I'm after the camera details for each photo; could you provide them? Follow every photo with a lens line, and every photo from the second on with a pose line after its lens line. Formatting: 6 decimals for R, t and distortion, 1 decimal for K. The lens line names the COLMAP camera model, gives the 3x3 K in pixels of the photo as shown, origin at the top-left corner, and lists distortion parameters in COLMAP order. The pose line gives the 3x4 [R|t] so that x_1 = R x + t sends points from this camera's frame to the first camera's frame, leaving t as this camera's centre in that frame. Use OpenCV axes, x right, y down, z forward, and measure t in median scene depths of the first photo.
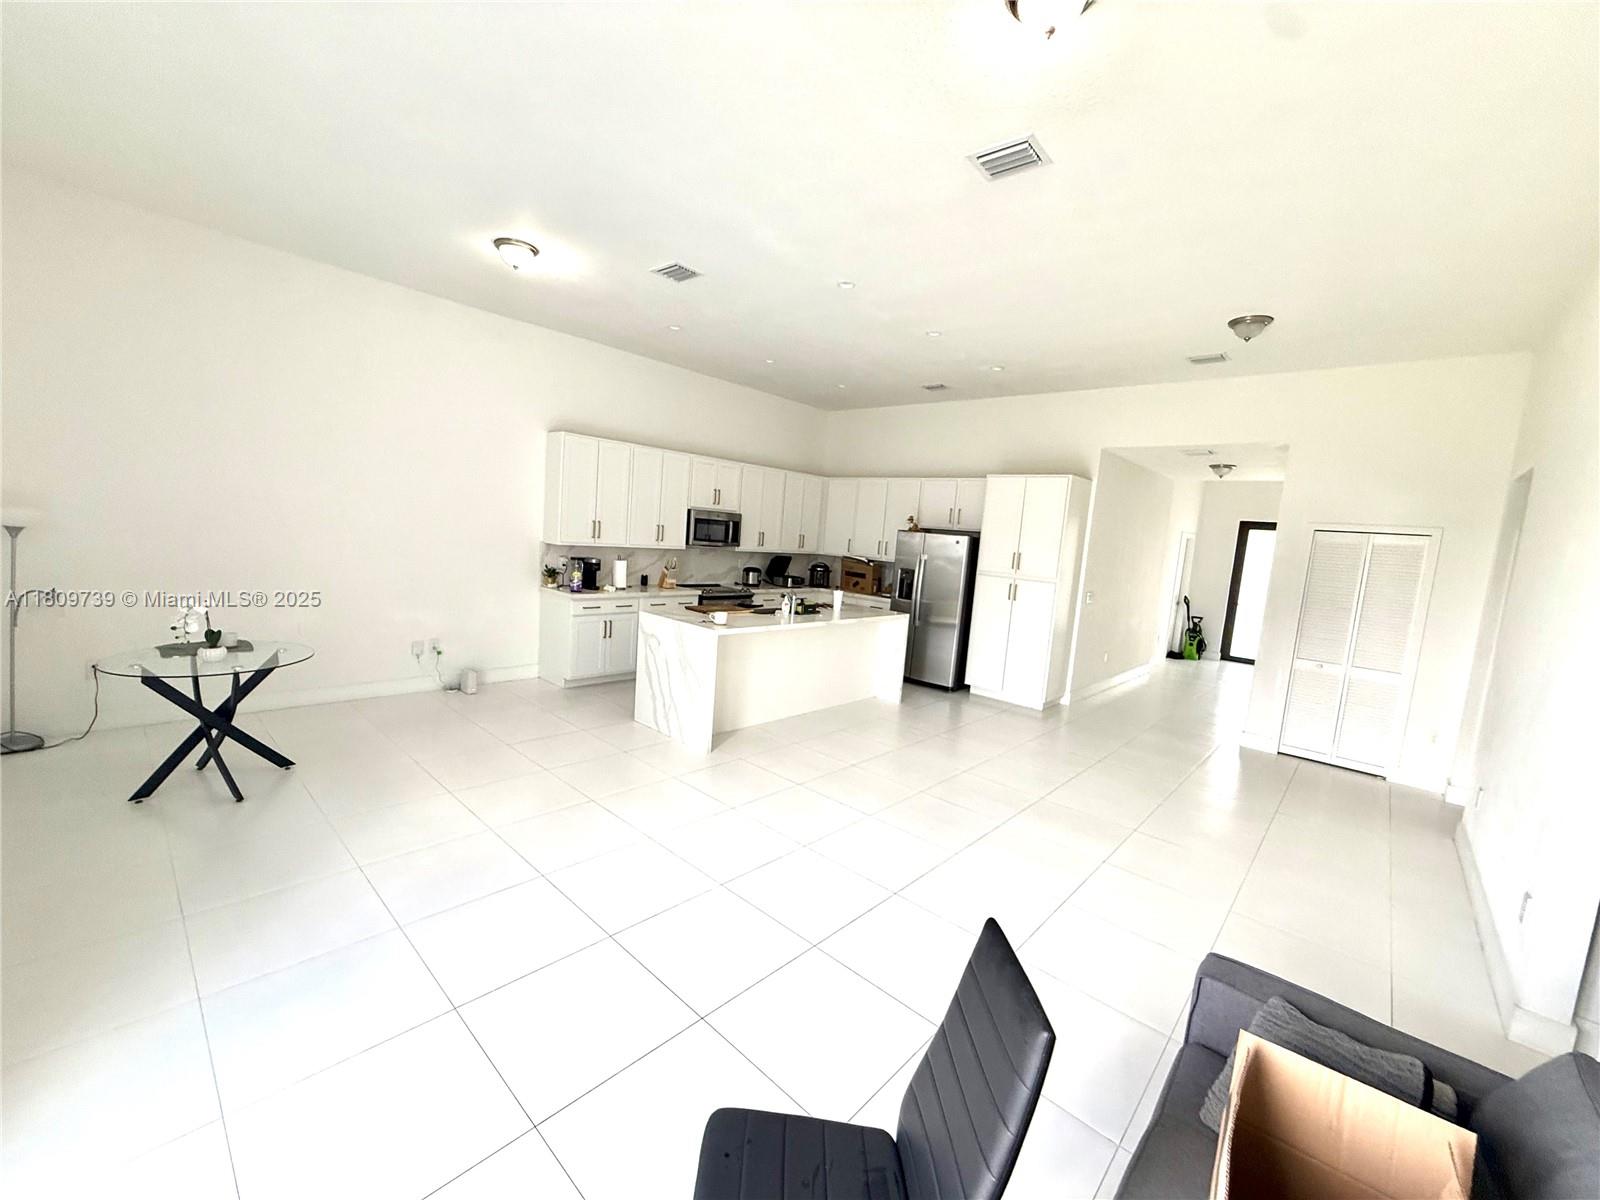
lens RADIAL K [[643.9, 0, 800.0], [0, 643.9, 600.0], [0, 0, 1]] dist [0.000731, -0.000031]
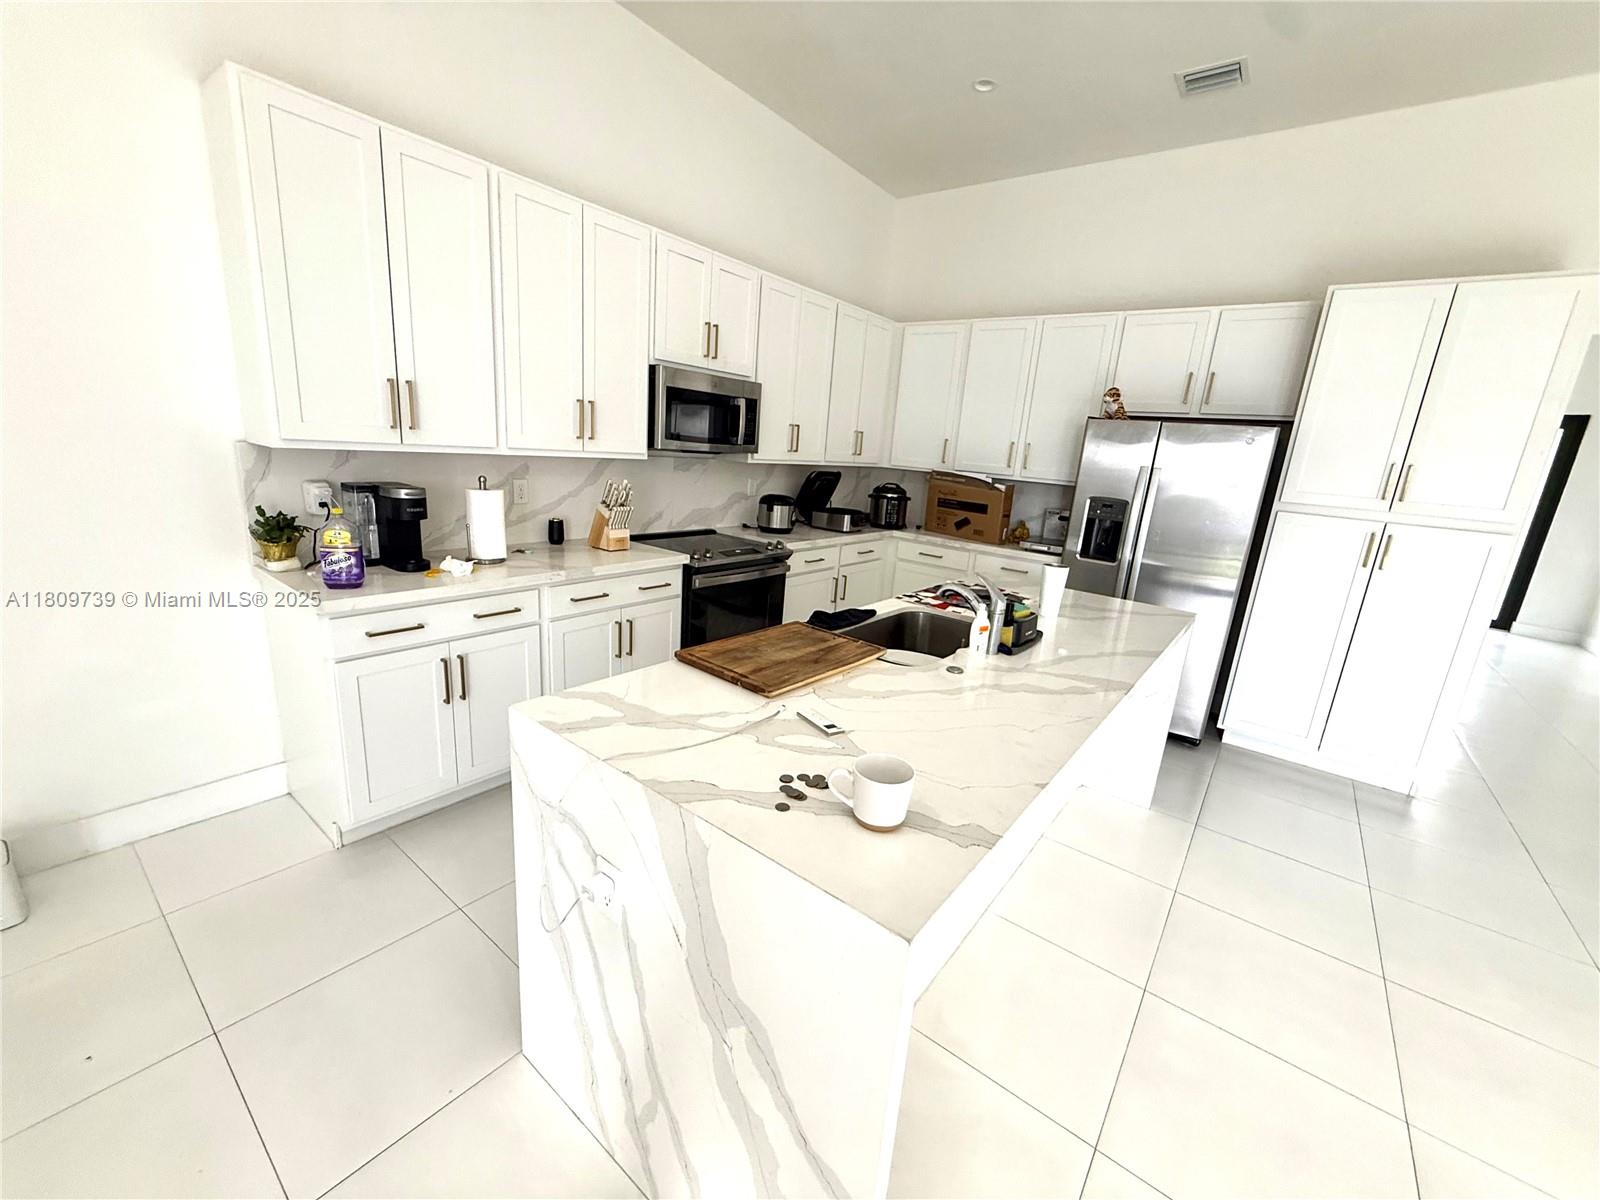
lens RADIAL K [[643.9, 0, 800.0], [0, 643.9, 600.0], [0, 0, 1]] dist [0.000731, -0.000031]
pose [[0.996193, -0.022505, 0.084223, -0.112822], [0.010676, 0.990326, 0.138348, -0.043208], [-0.086522, -0.136922, 0.986796, 0.540249]]
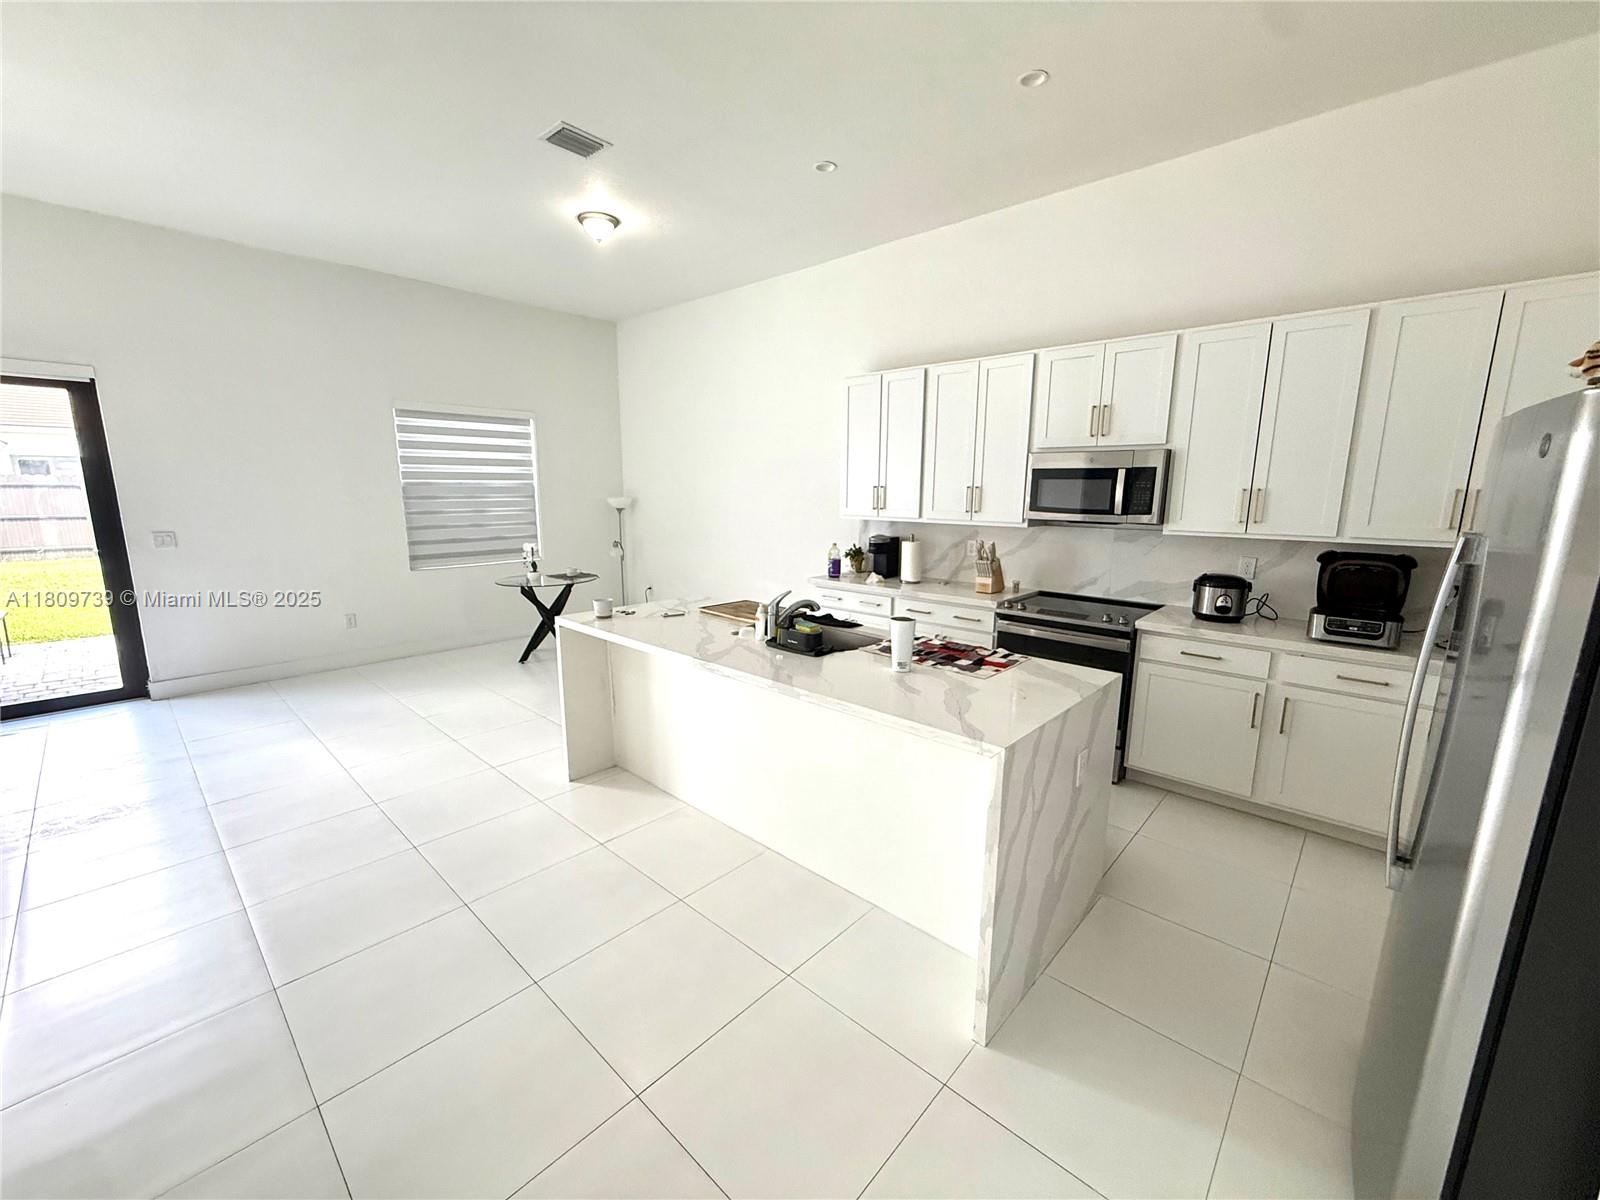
lens RADIAL K [[643.9, 0, 800.0], [0, 643.9, 600.0], [0, 0, 1]] dist [0.000731, -0.000031]
pose [[0.006791, 0.098401, -0.995124, 0.378735], [-0.116085, 0.988496, 0.096954, -0.048417], [0.993216, 0.114860, 0.018136, 0.805537]]
